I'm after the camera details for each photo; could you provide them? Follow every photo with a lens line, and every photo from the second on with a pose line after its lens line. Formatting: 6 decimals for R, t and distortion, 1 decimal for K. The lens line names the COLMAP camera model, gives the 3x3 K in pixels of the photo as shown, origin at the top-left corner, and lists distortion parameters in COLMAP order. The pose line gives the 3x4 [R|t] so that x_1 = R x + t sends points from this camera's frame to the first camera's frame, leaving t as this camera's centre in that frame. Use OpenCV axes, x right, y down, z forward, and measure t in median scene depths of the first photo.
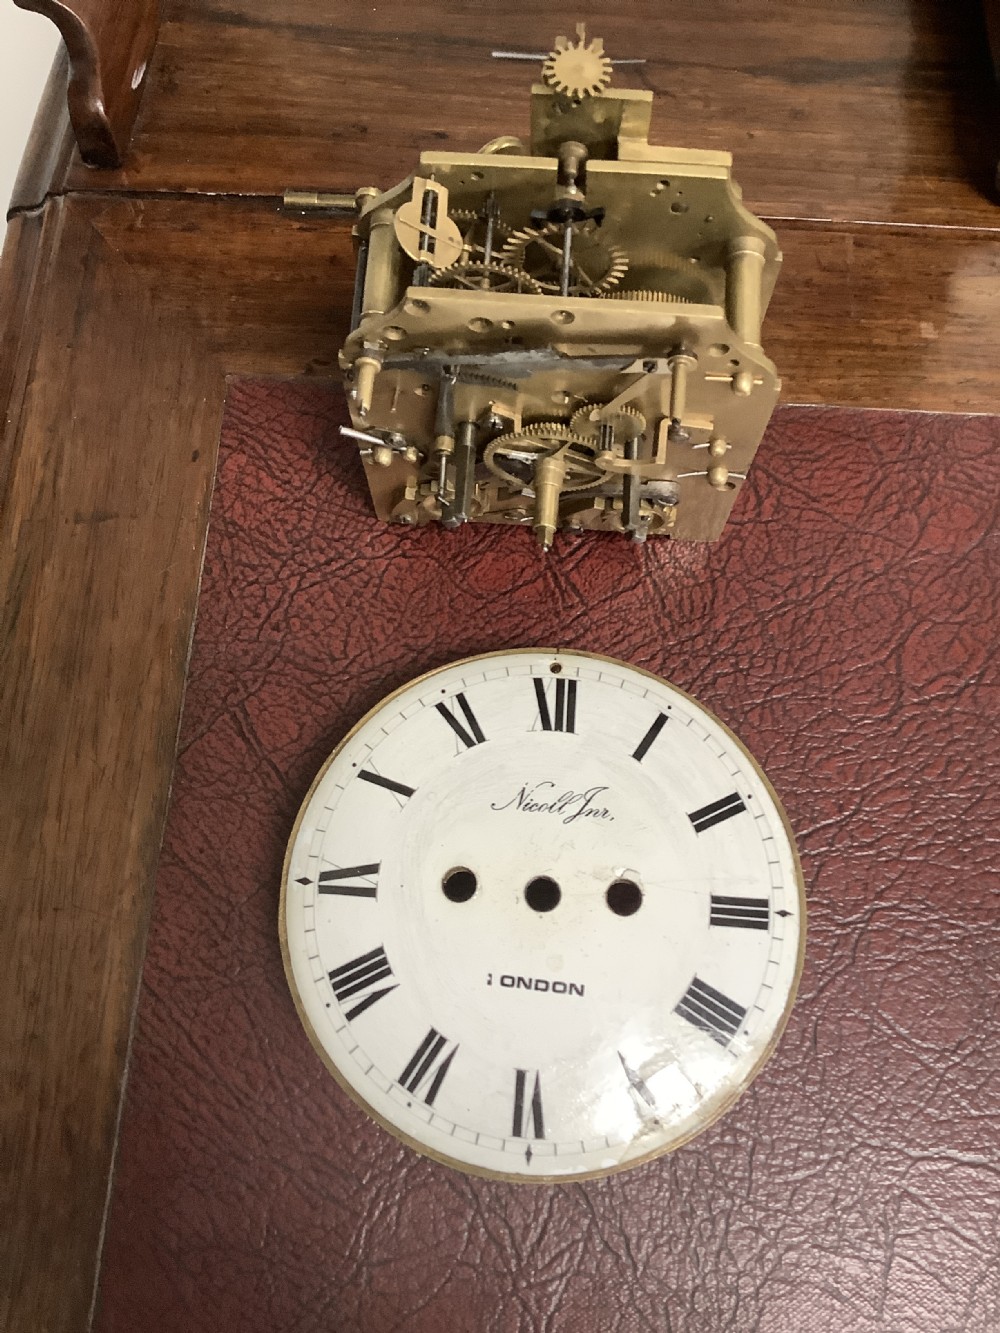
lens RADIAL K [[1243.0, 0, 505.1], [0, 1243.0, 670.3], [0, 0, 1]] dist [0.122926, -0.270935]
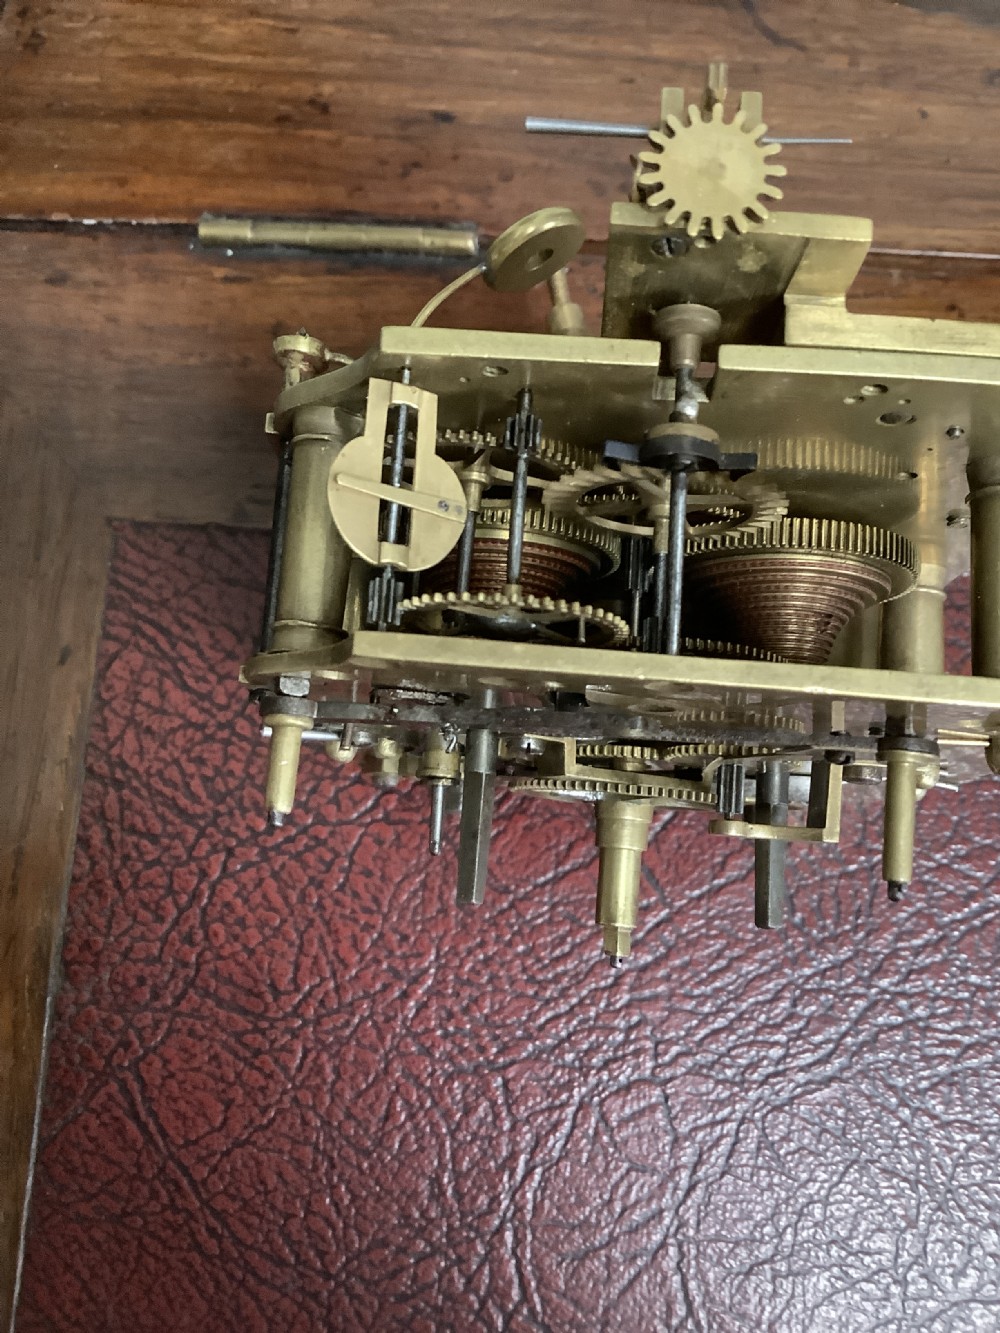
lens RADIAL K [[1259.9, 0, 521.0], [0, 1259.9, 660.3], [0, 0, 1]] dist [0.123772, -0.318684]
pose [[0.999940, 0.000547, -0.010932, -0.005185], [0.000642, 0.994104, 0.108428, -0.250970], [0.010926, -0.108429, 0.994044, 0.368834]]
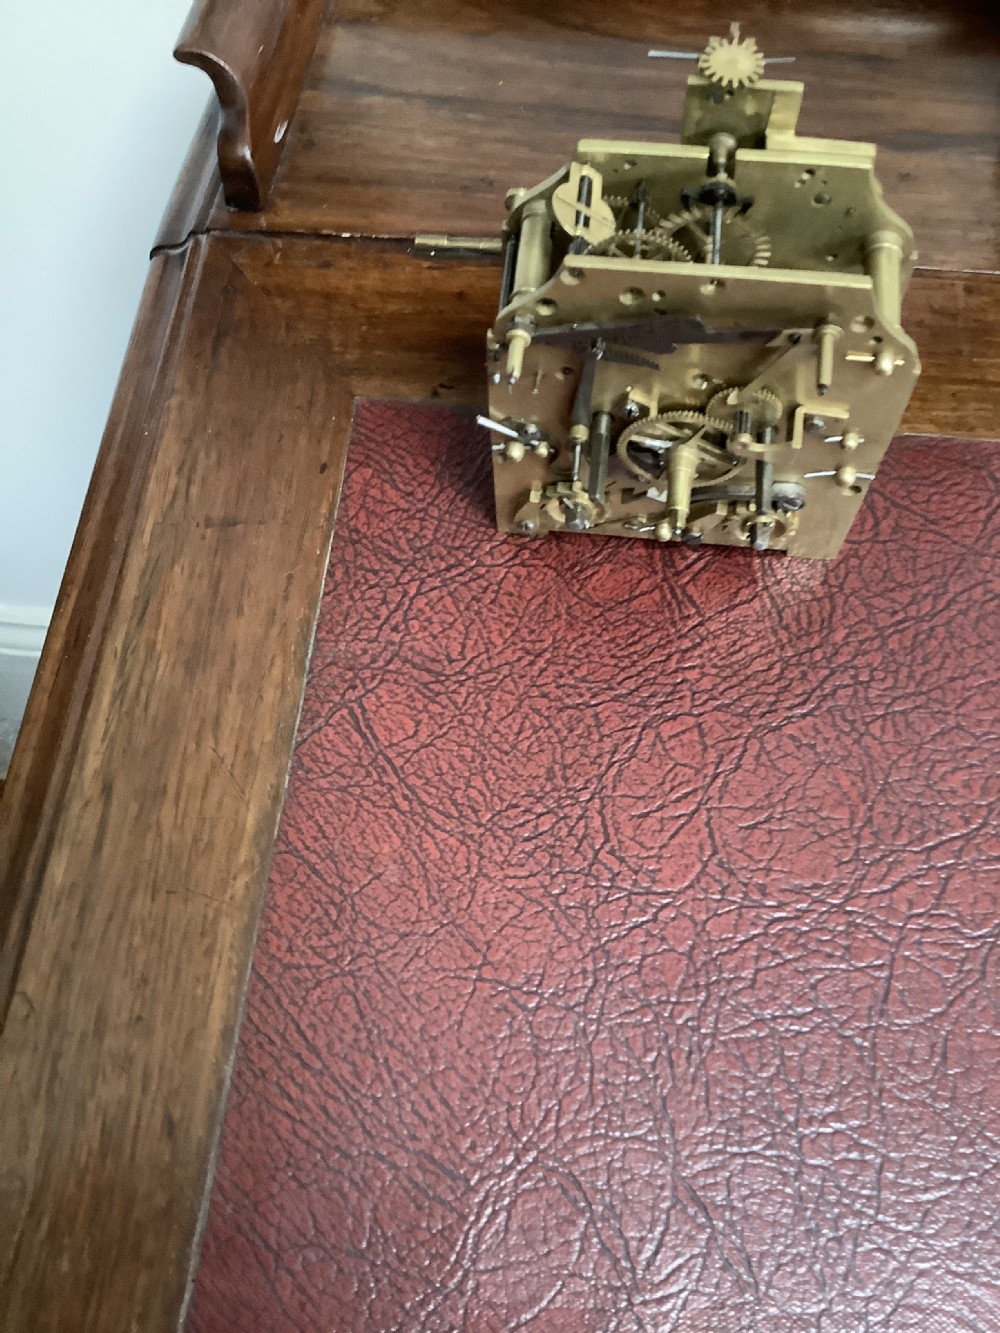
lens RADIAL K [[1243.0, 0, 505.1], [0, 1243.0, 670.3], [0, 0, 1]] dist [0.122926, -0.270935]
pose [[0.998886, 0.029917, -0.036490, -0.056992], [-0.034042, 0.992404, -0.118221, 0.117091], [0.032676, 0.119331, 0.992317, 0.001742]]
